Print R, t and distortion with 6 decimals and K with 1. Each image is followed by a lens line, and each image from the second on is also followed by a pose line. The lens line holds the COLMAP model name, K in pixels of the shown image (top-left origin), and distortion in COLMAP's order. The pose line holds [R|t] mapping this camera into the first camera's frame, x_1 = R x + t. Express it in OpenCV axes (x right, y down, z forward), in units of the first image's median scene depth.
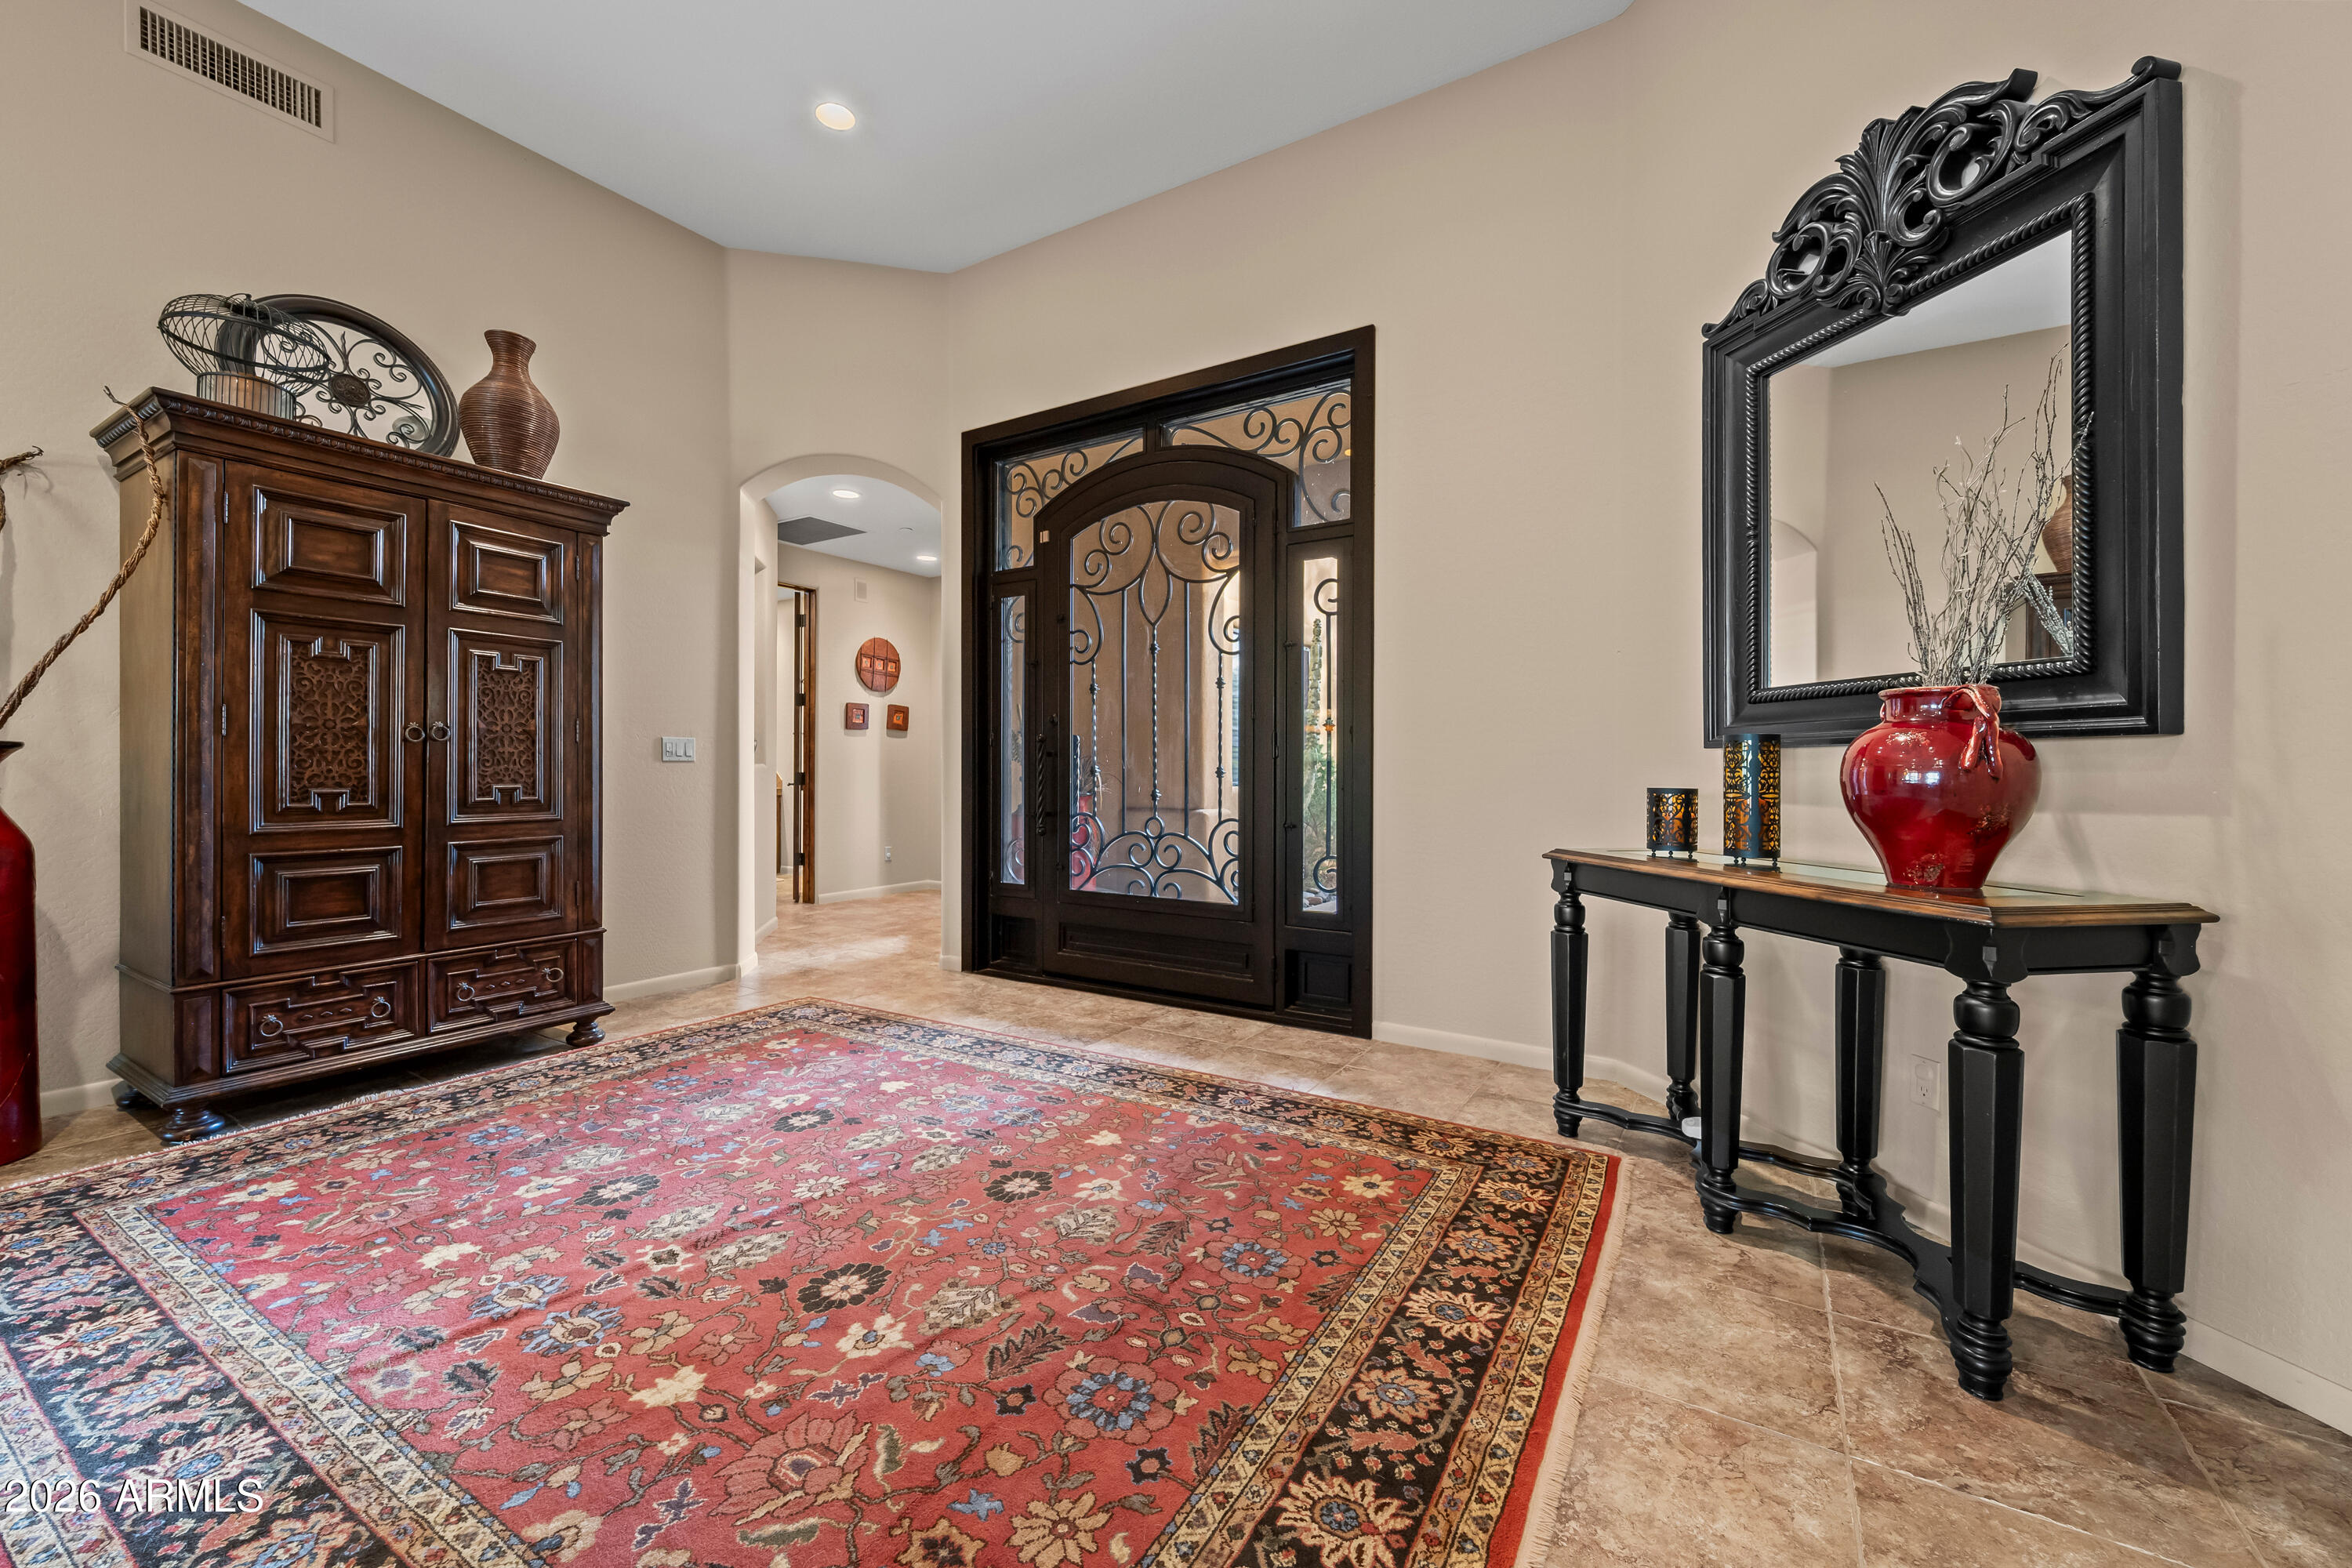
lens RADIAL K [[941.4, 0, 1171.7], [0, 941.4, 768.4], [0, 0, 1]] dist [-0.000275, 0.000968]
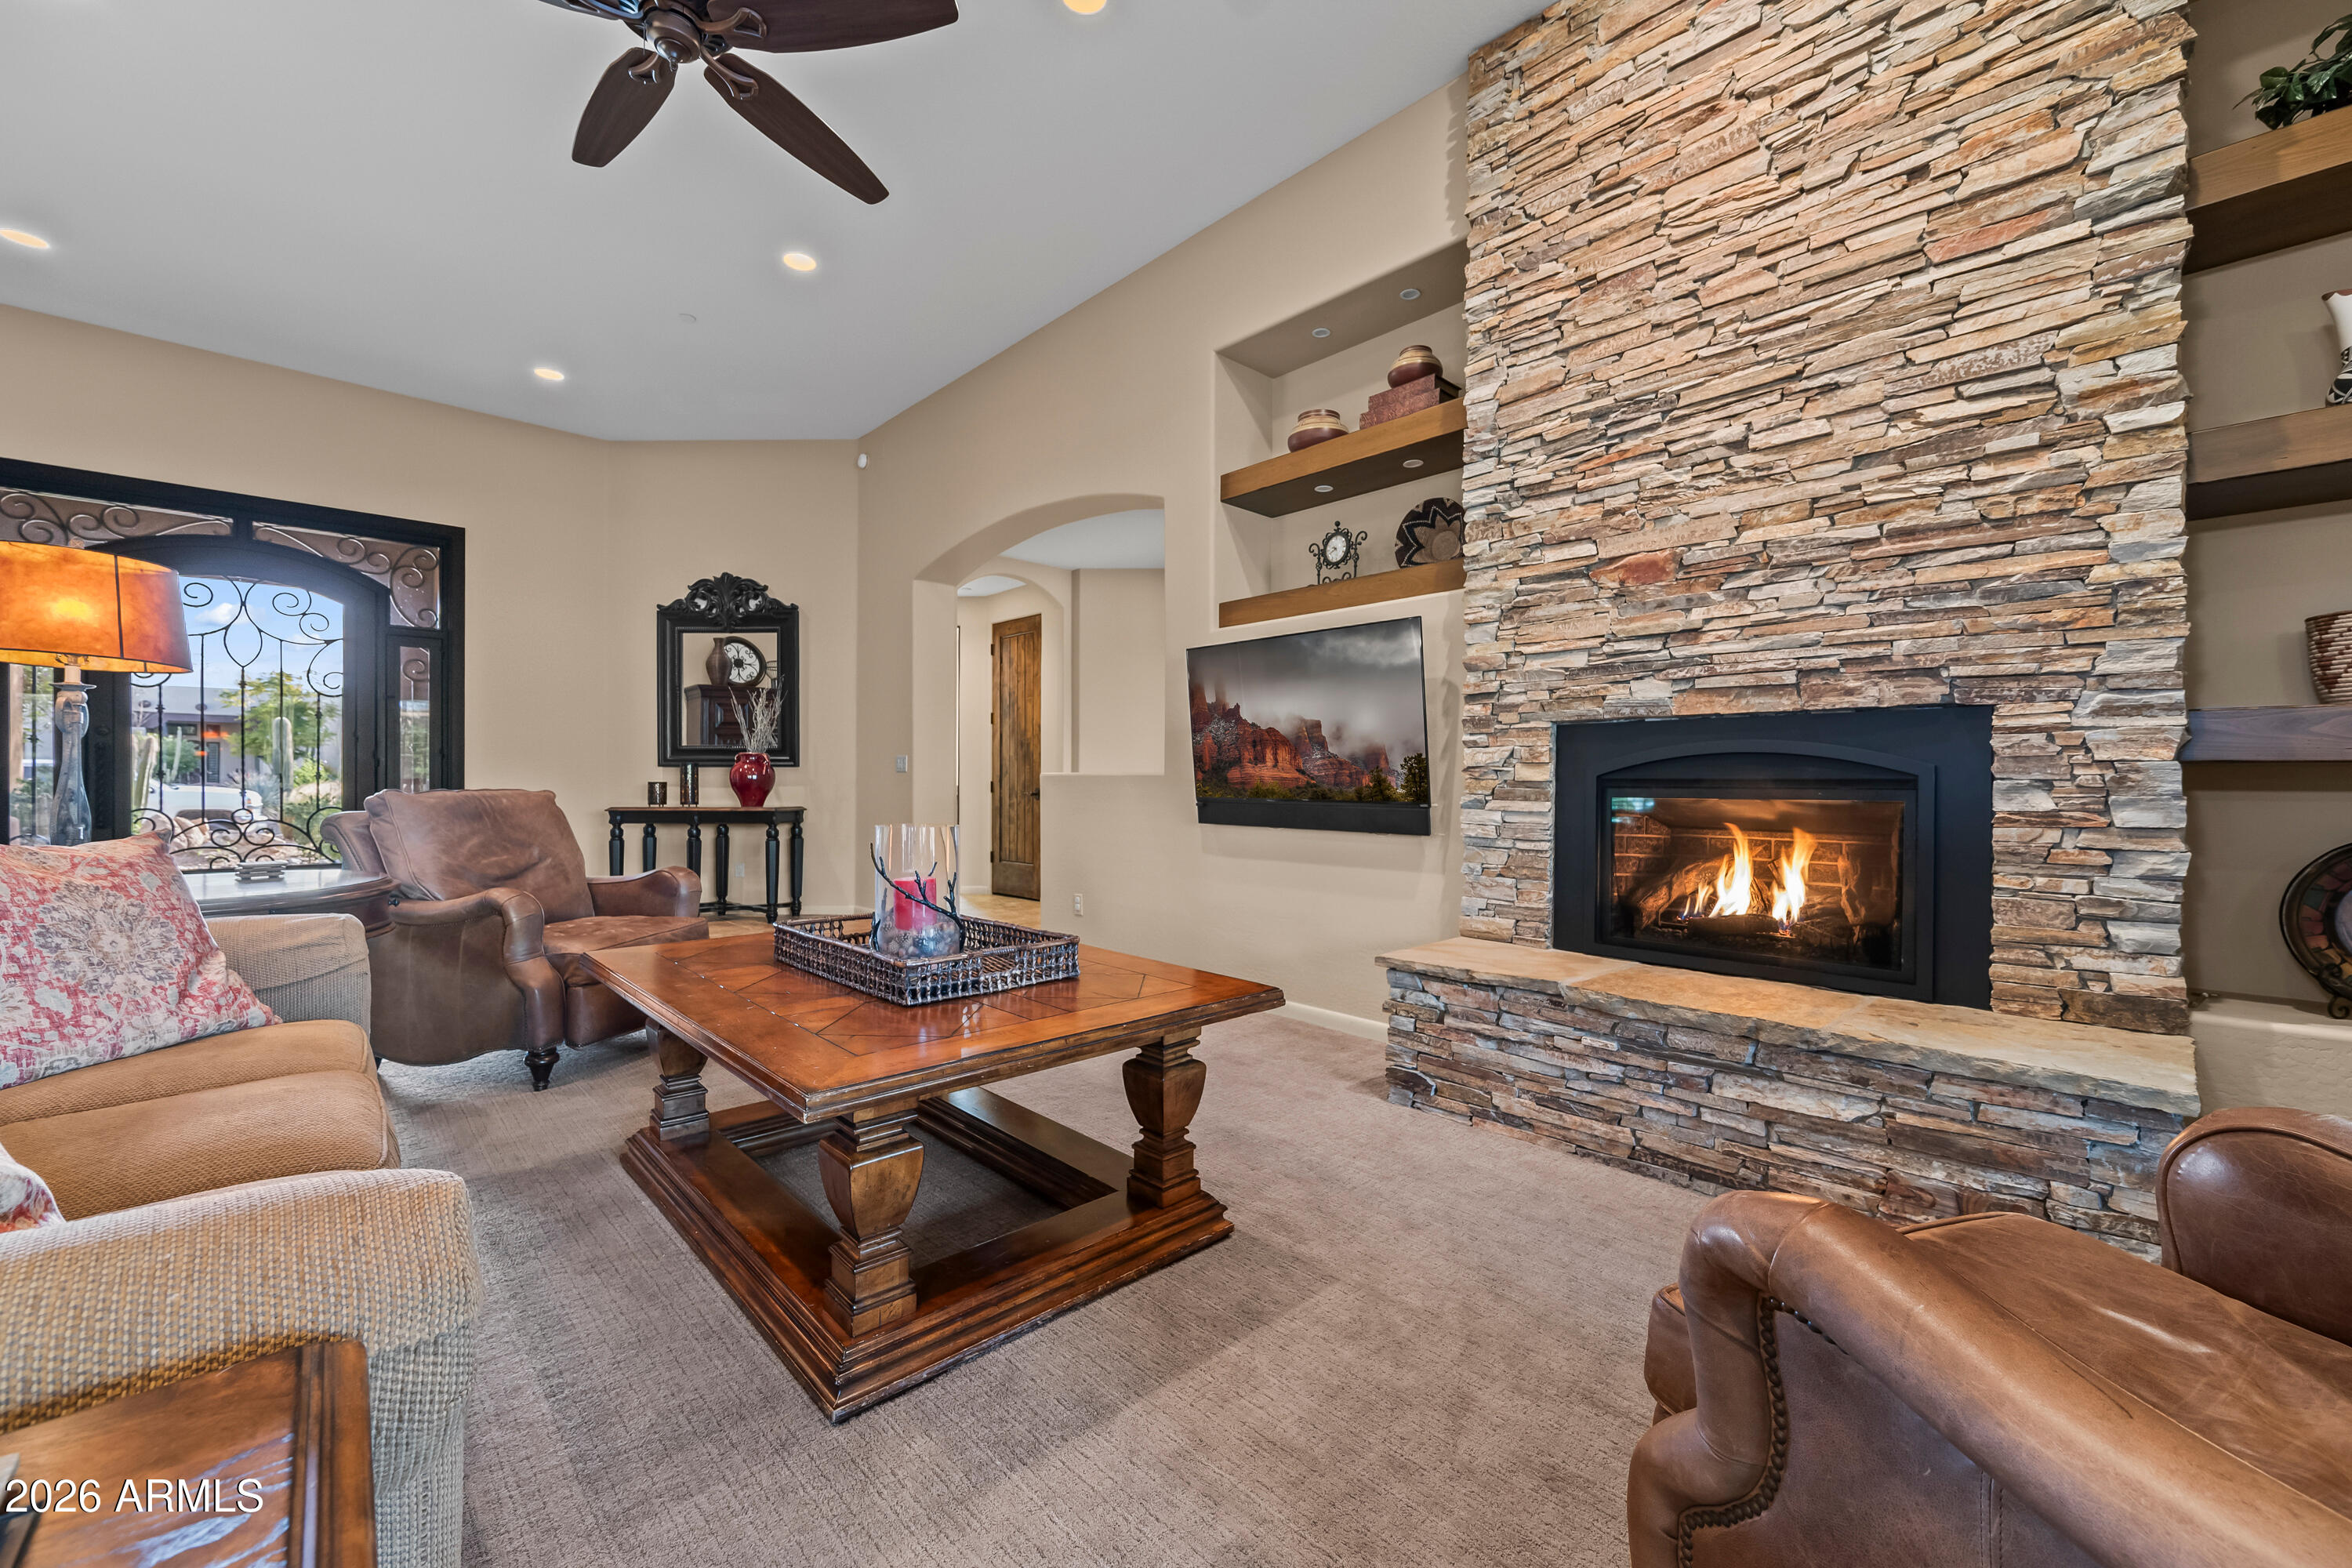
lens RADIAL K [[941.4, 0, 1151.6], [0, 941.4, 789.4], [0, 0, 1]] dist [-0.000275, 0.000968]
pose [[0.285606, -0.002814, 0.958343, -1.758841], [-0.000692, 0.999995, 0.003143, 0.036449], [-0.958347, -0.001561, 0.285603, -1.197804]]
